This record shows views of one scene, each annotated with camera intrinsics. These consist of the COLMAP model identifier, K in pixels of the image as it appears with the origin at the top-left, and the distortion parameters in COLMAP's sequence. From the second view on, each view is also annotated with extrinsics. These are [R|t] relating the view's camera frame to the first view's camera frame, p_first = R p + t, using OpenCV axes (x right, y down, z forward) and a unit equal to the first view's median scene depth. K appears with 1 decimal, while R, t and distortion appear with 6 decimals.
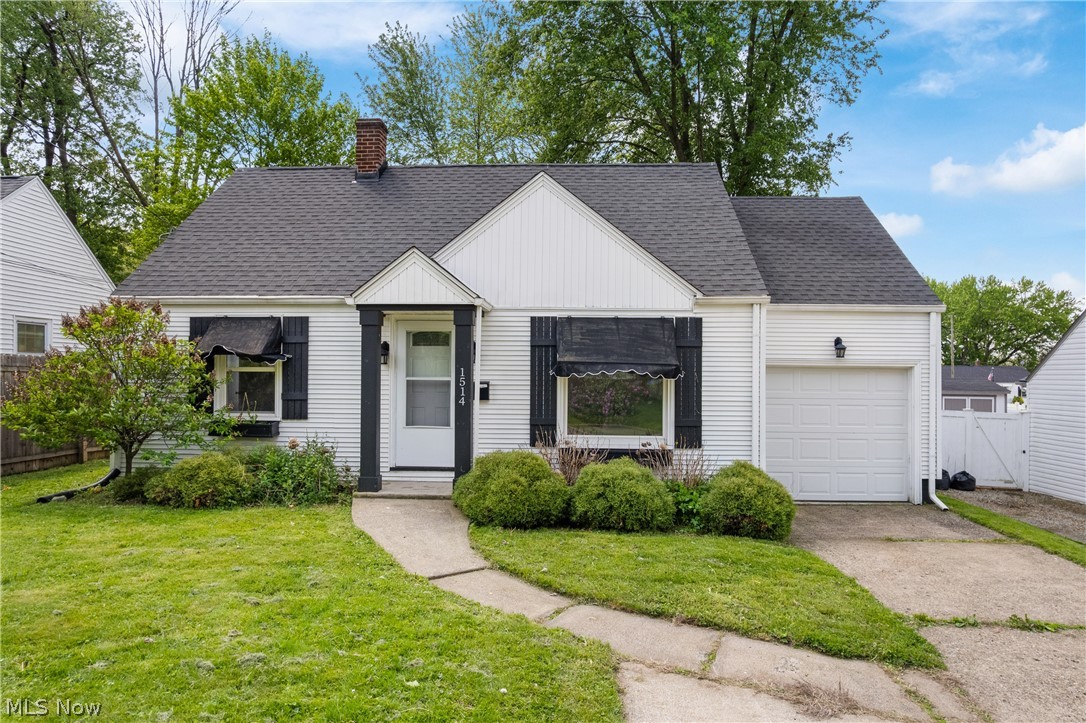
lens RADIAL K [[690.2, 0, 545.4], [0, 690.2, 351.1], [0, 0, 1]] dist [-0.079832, 0.070830]
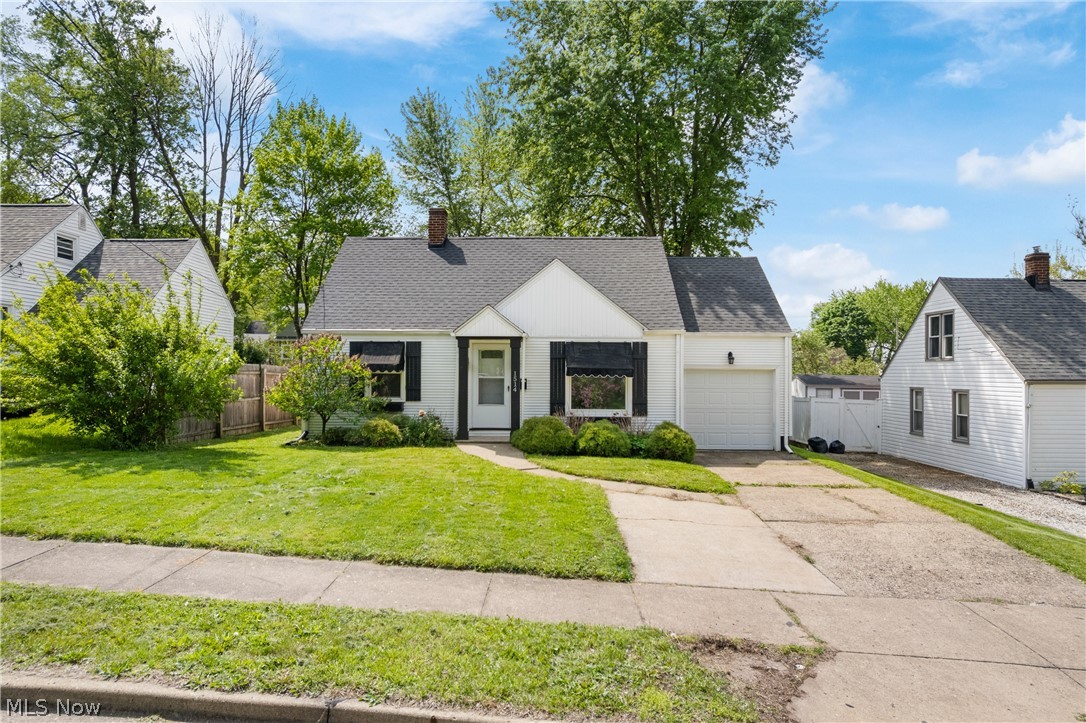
lens RADIAL K [[690.2, 0, 545.4], [0, 690.2, 351.1], [0, 0, 1]] dist [-0.079832, 0.070830]
pose [[0.999266, -0.001599, 0.038287, -0.102442], [0.001488, 0.999995, 0.002911, -0.031507], [-0.038291, -0.002851, 0.999263, -0.761988]]
